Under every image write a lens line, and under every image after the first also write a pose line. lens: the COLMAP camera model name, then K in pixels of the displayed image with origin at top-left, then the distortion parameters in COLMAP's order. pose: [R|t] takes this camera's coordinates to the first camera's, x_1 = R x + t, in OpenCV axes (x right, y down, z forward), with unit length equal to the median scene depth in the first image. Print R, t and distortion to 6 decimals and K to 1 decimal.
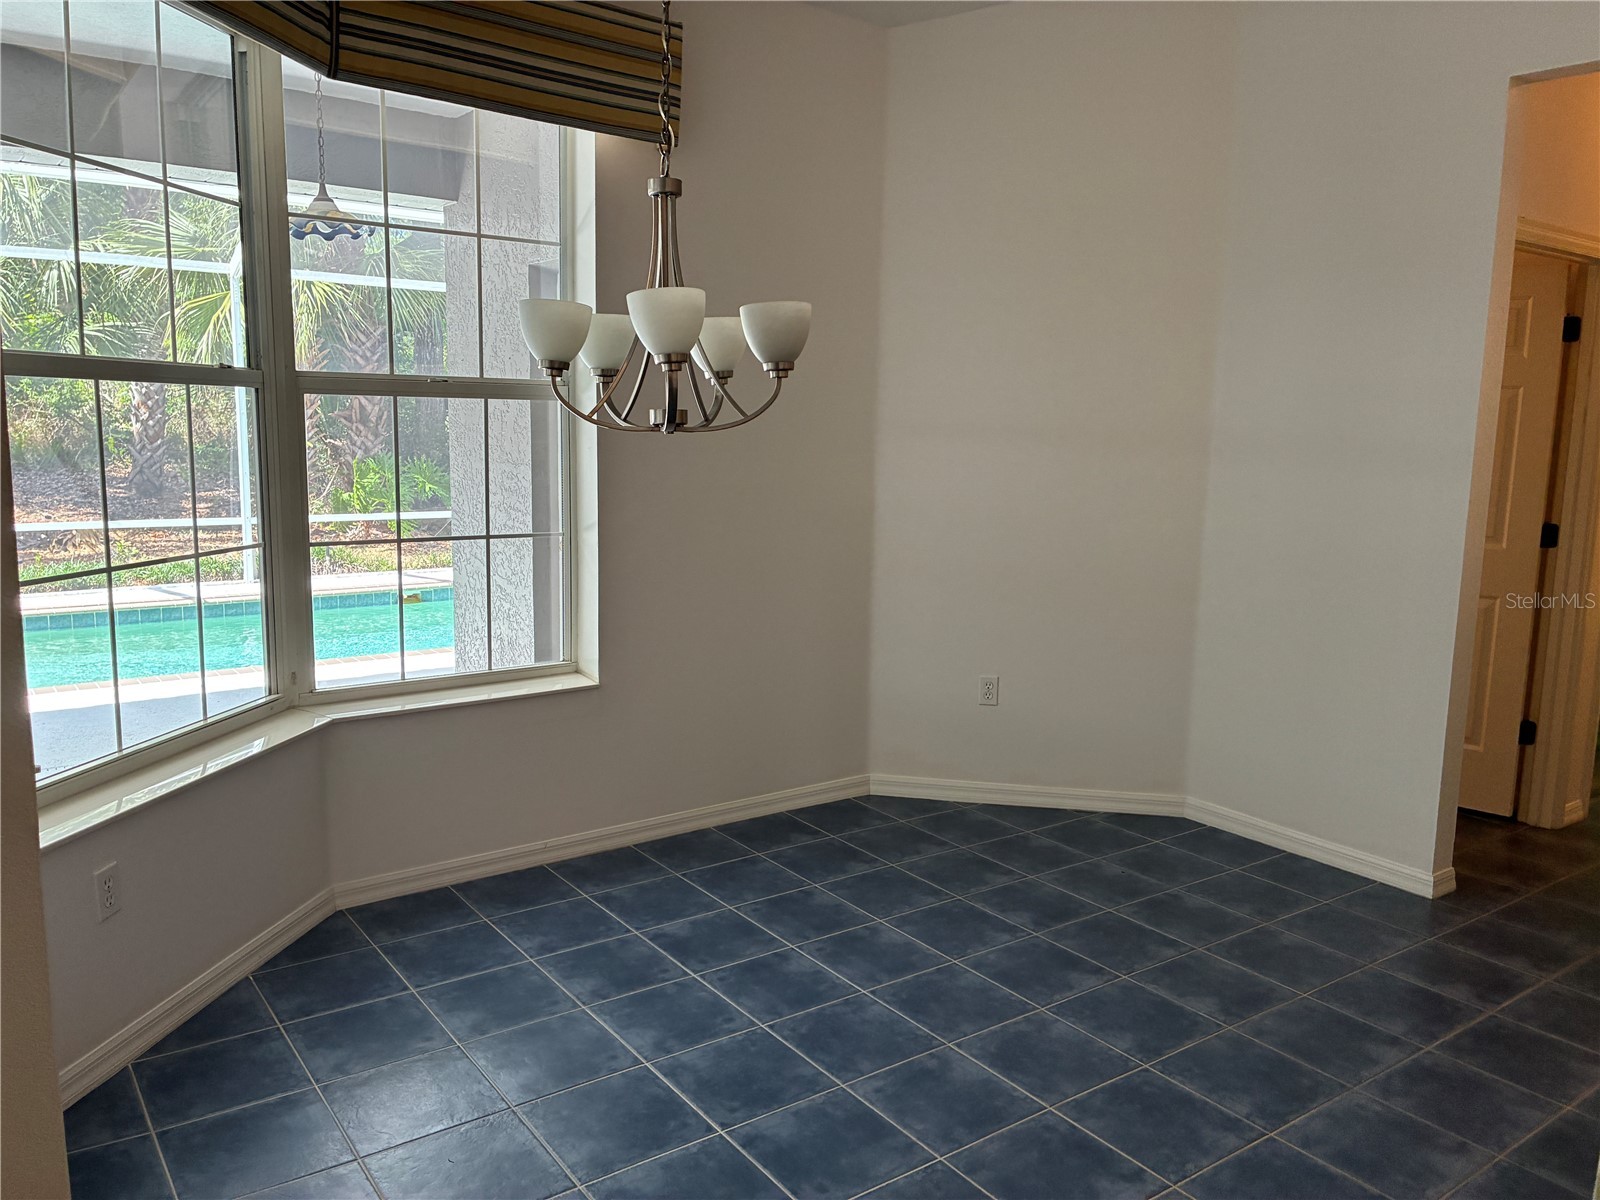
lens RADIAL K [[1253.8, 0, 795.2], [0, 1253.8, 609.8], [0, 0, 1]] dist [0.067933, -0.070705]
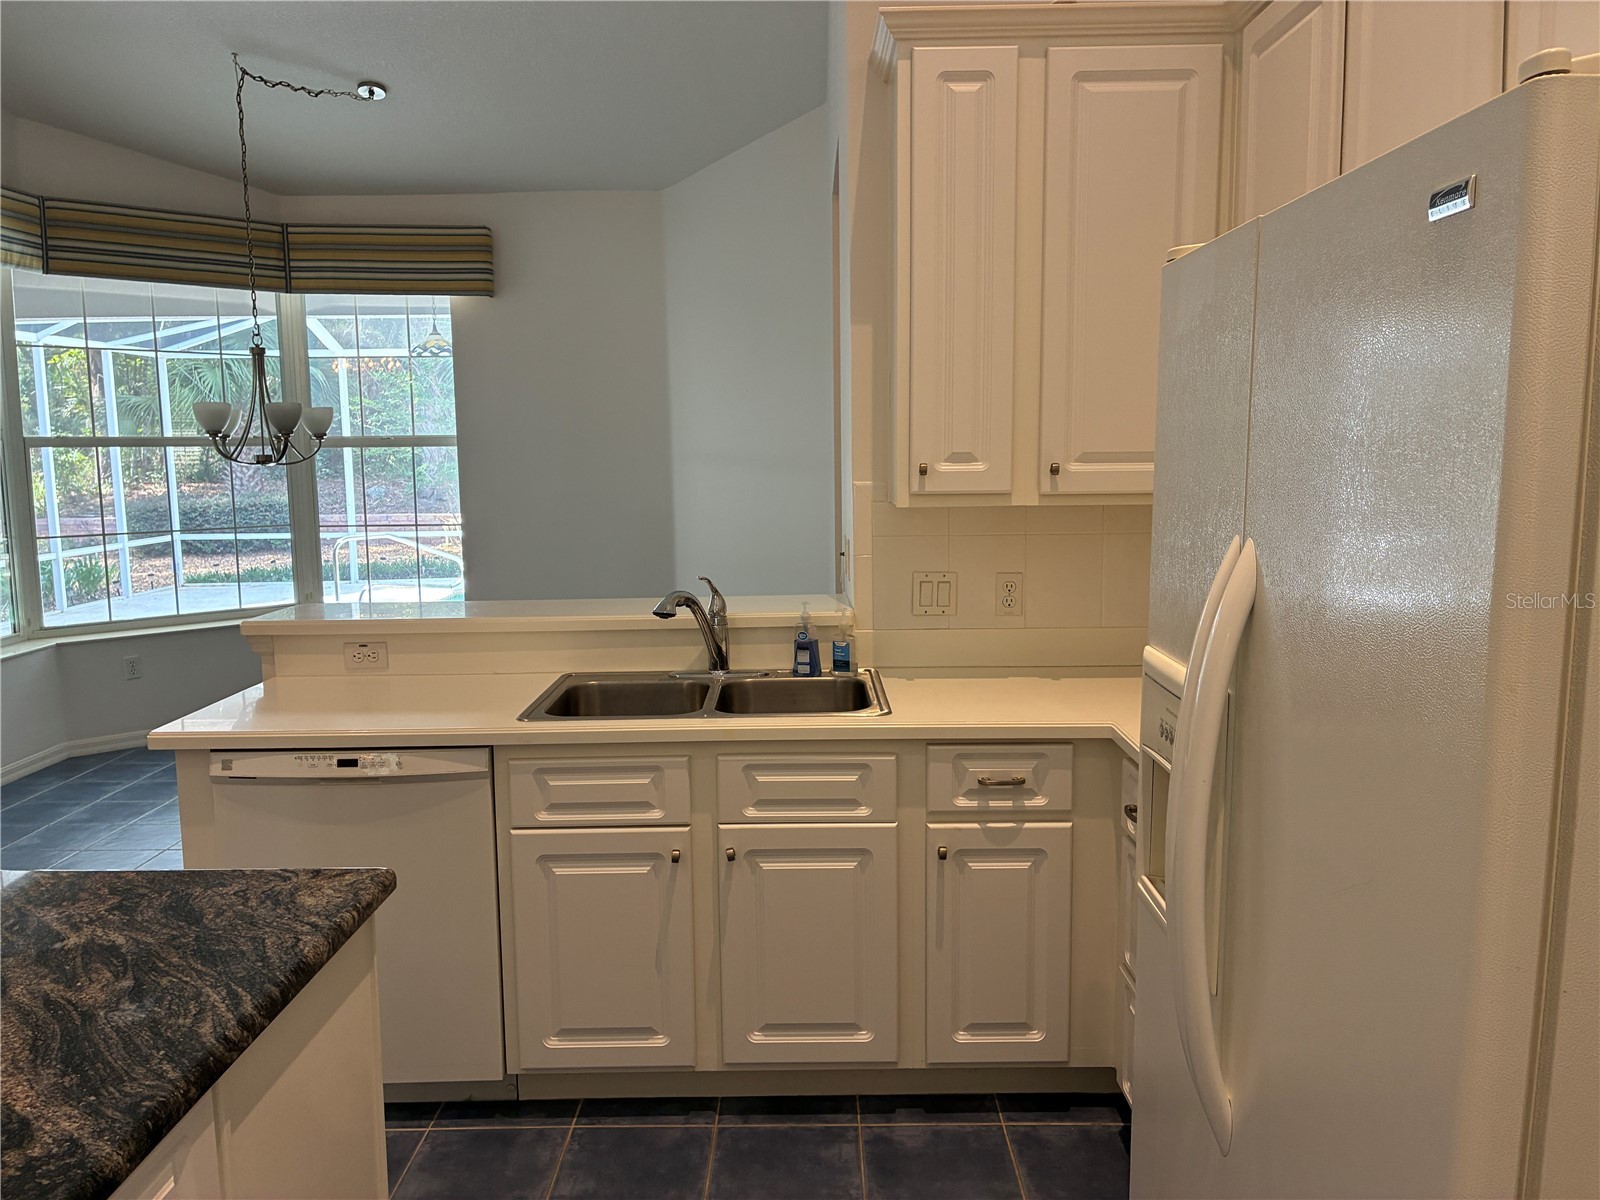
lens RADIAL K [[1253.8, 0, 809.6], [0, 1253.8, 601.8], [0, 0, 1]] dist [0.067933, -0.070705]
pose [[0.785202, 0.035606, -0.618215, 1.368313], [-0.066543, 0.997416, -0.027071, 0.063563], [0.615654, 0.062394, 0.785542, -0.045164]]
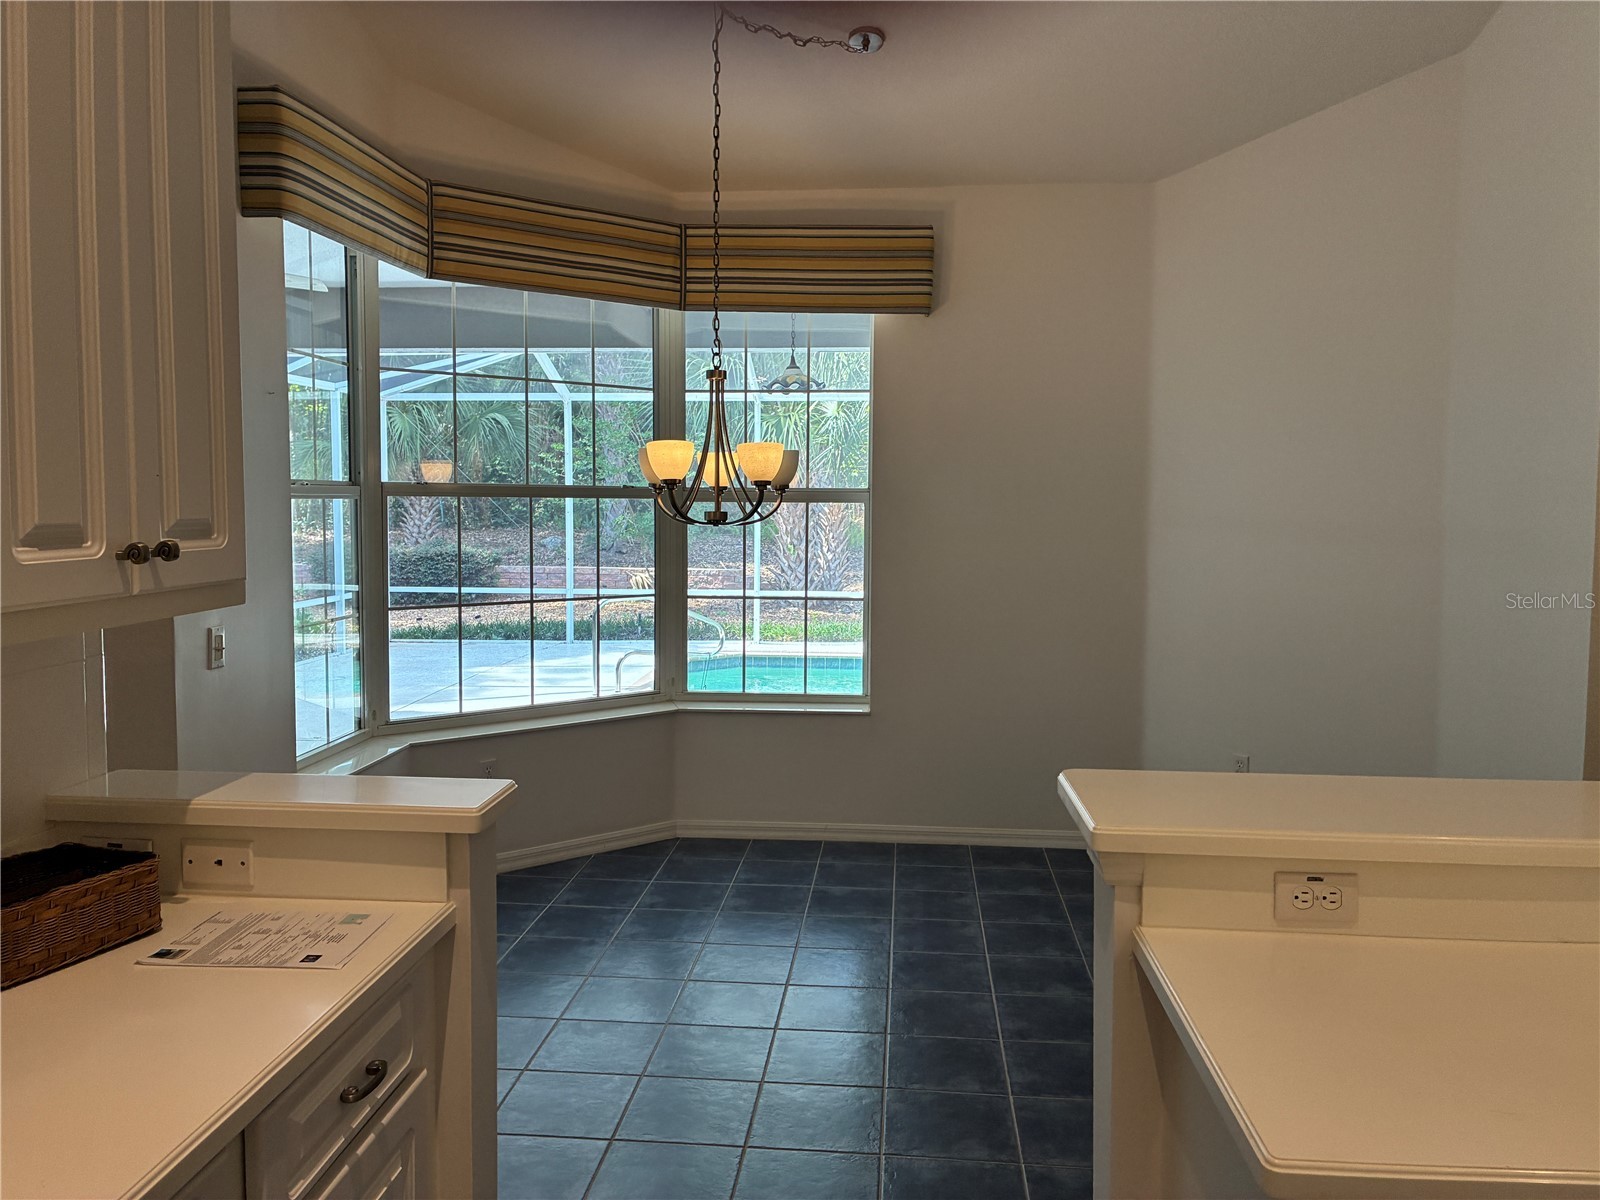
lens RADIAL K [[1253.8, 0, 808.7], [0, 1253.8, 583.1], [0, 0, 1]] dist [0.067933, -0.070705]
pose [[0.733267, 0.018499, -0.679690, 0.760088], [-0.097268, 0.992202, -0.077932, 0.036404], [0.672948, 0.123257, 0.729348, -0.029943]]
